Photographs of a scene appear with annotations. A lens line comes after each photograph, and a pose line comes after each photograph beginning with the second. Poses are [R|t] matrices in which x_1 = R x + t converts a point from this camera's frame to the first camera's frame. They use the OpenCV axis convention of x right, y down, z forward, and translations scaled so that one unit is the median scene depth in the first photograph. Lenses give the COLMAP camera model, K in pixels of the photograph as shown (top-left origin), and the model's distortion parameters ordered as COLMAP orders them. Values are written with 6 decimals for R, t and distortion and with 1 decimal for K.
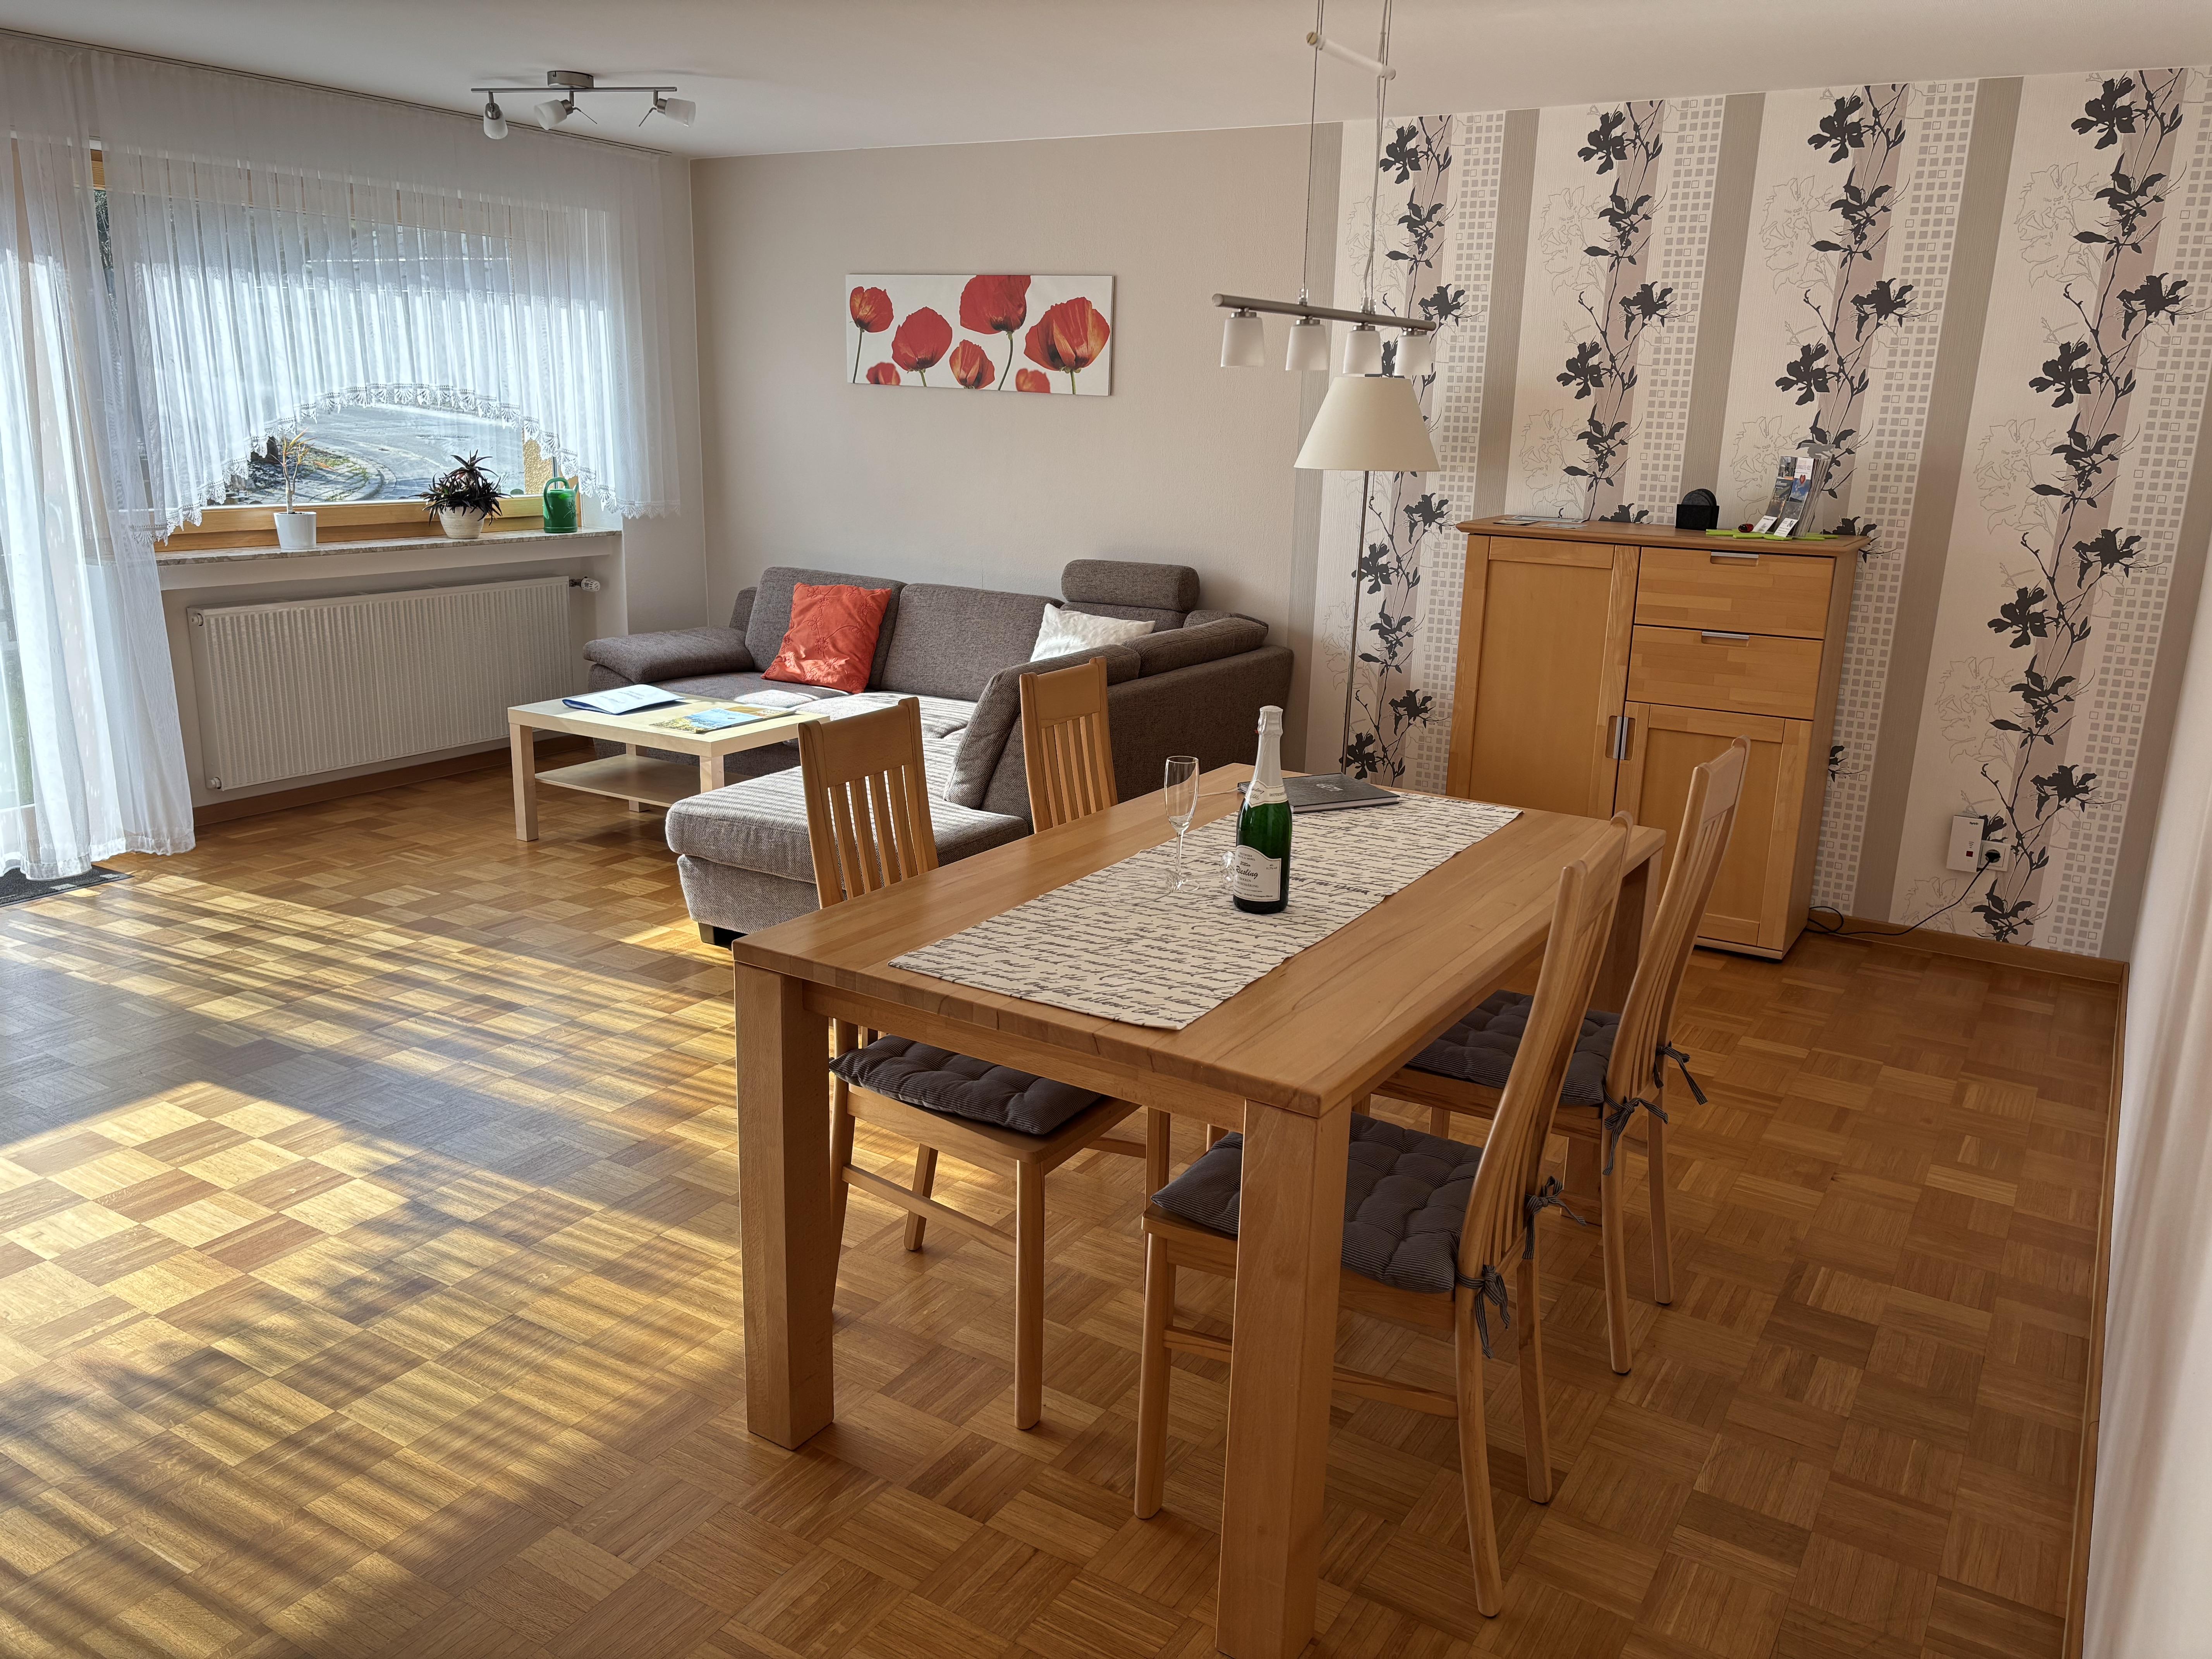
lens RADIAL K [[1672.0, 0, 1106.0], [0, 1672.0, 829.5], [0, 0, 1]] dist [0.040945, -0.000816]
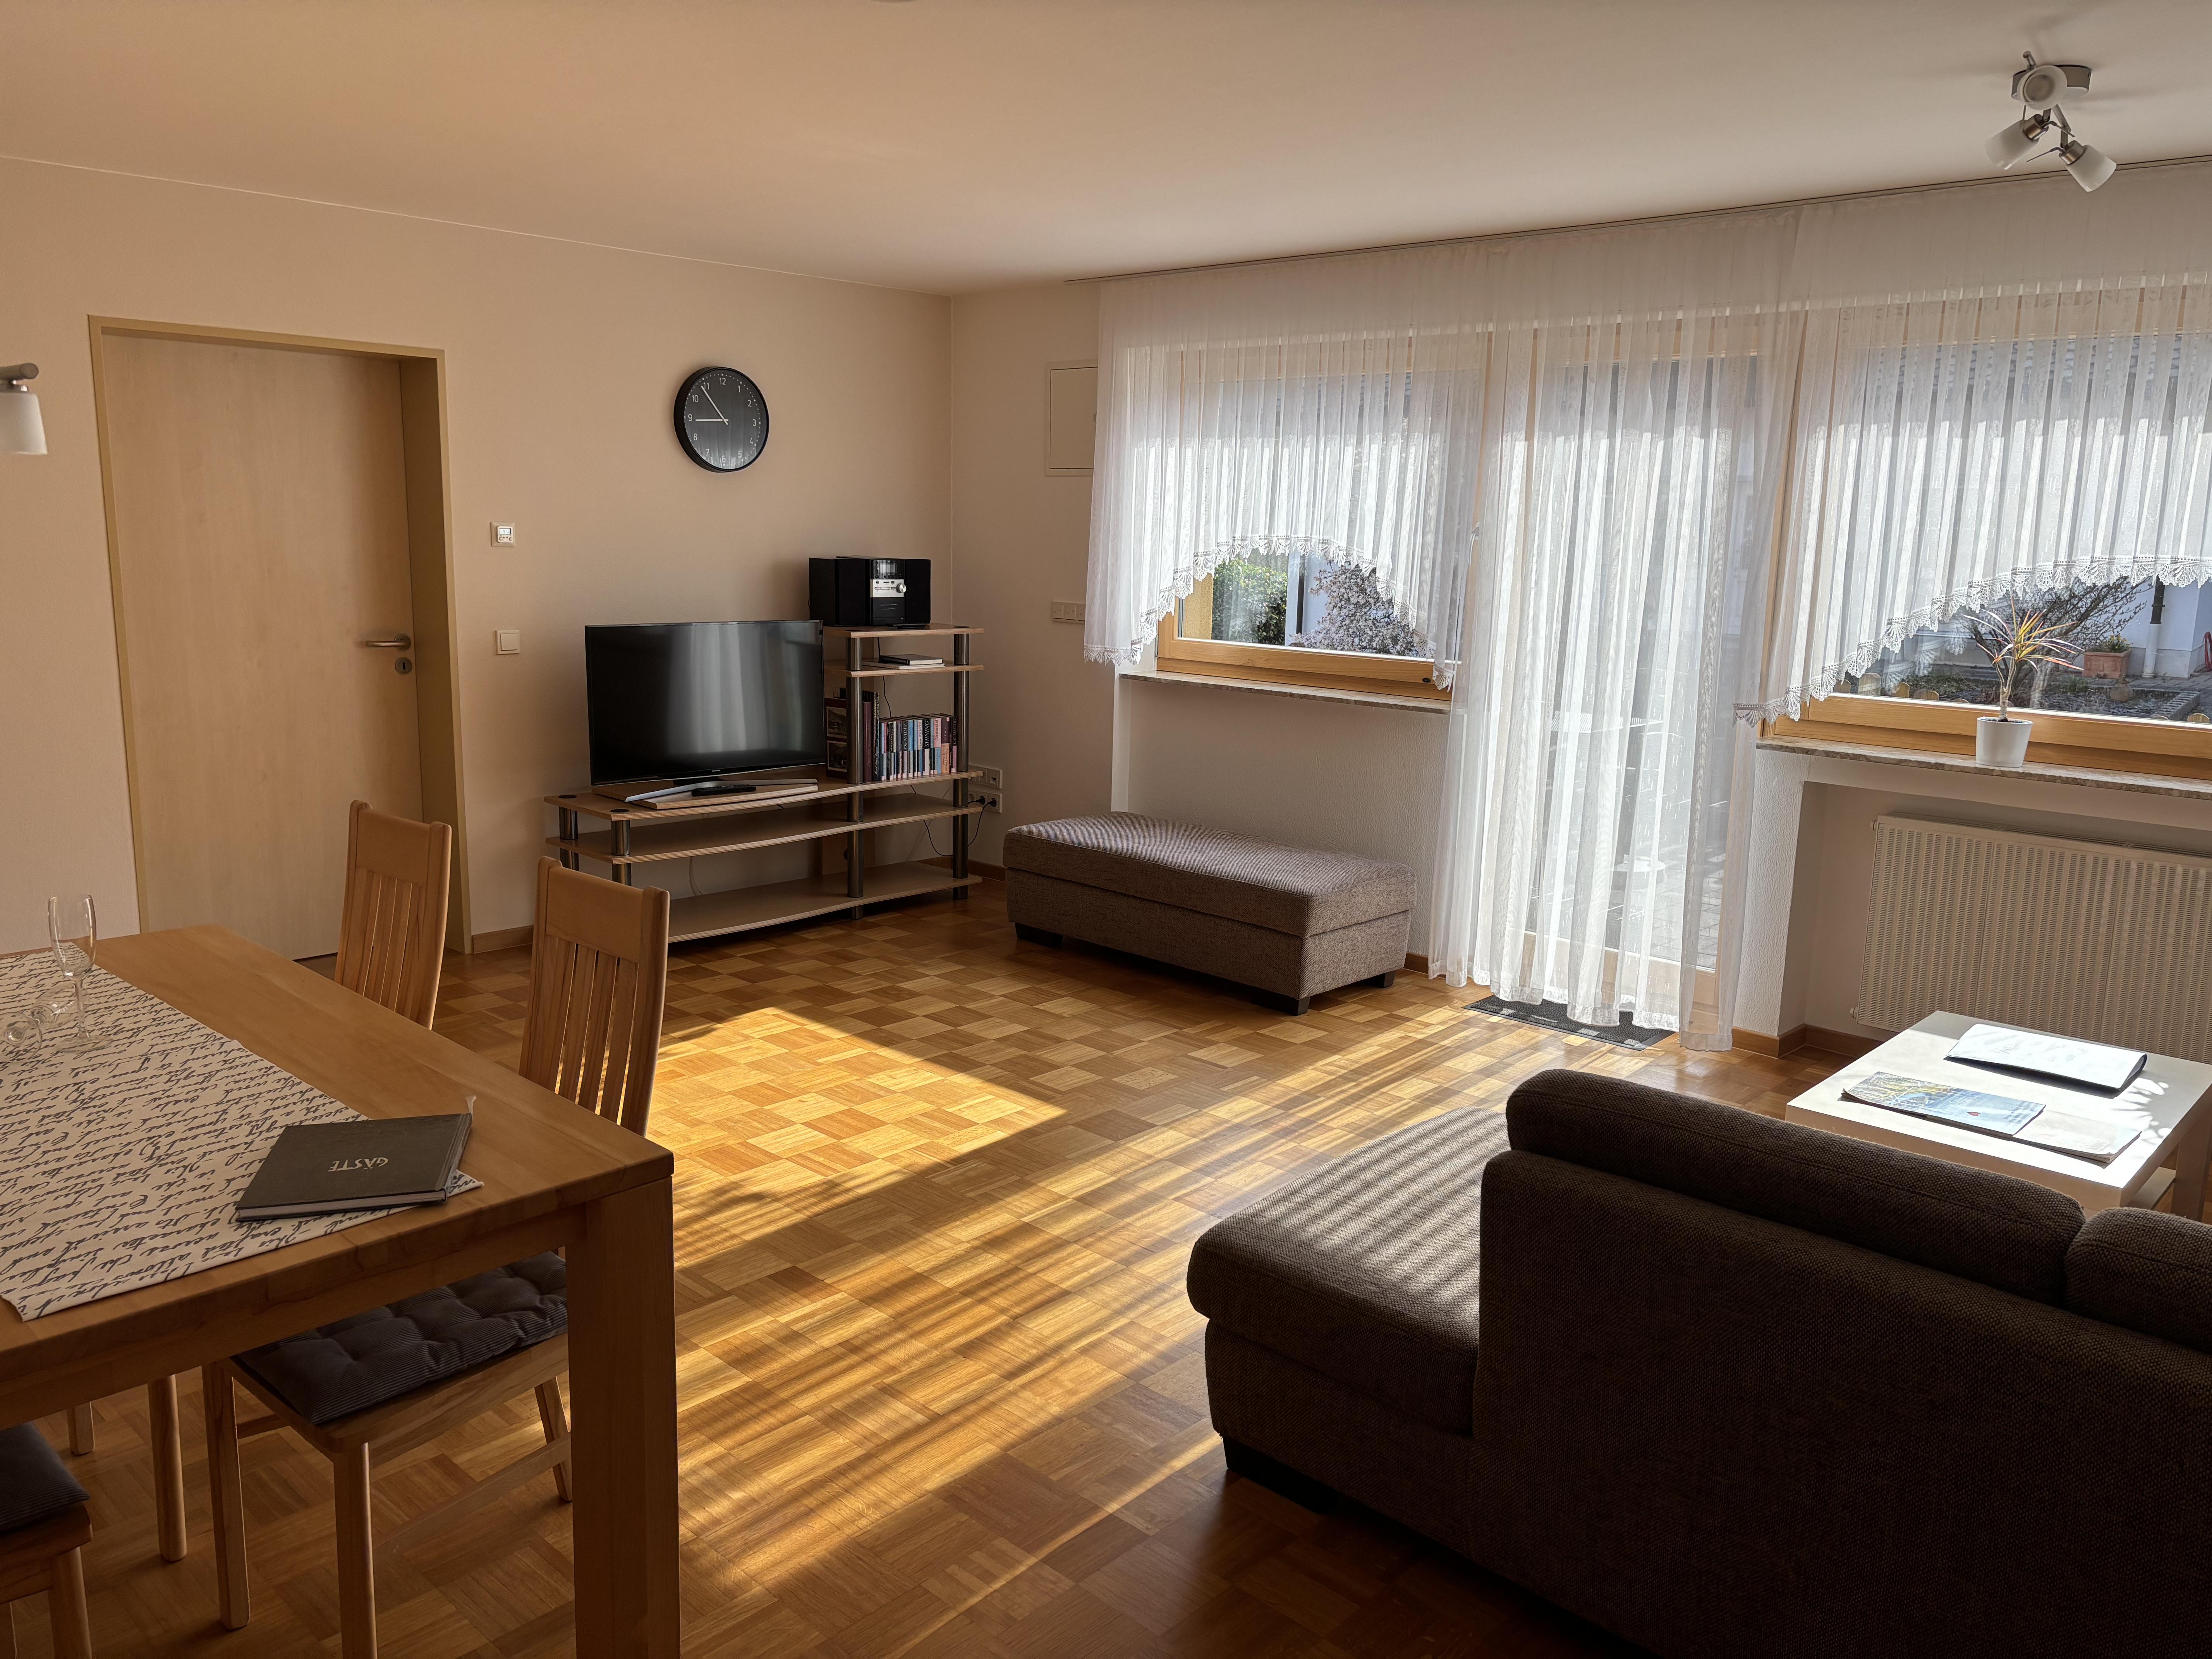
lens RADIAL K [[1672.0, 0, 1106.0], [0, 1672.0, 829.5], [0, 0, 1]] dist [0.040945, -0.000816]
pose [[-0.202735, 0.171572, -0.964086, 0.508843], [-0.273996, 0.935266, 0.224061, -0.281250], [0.940119, 0.309581, -0.142601, 1.028681]]
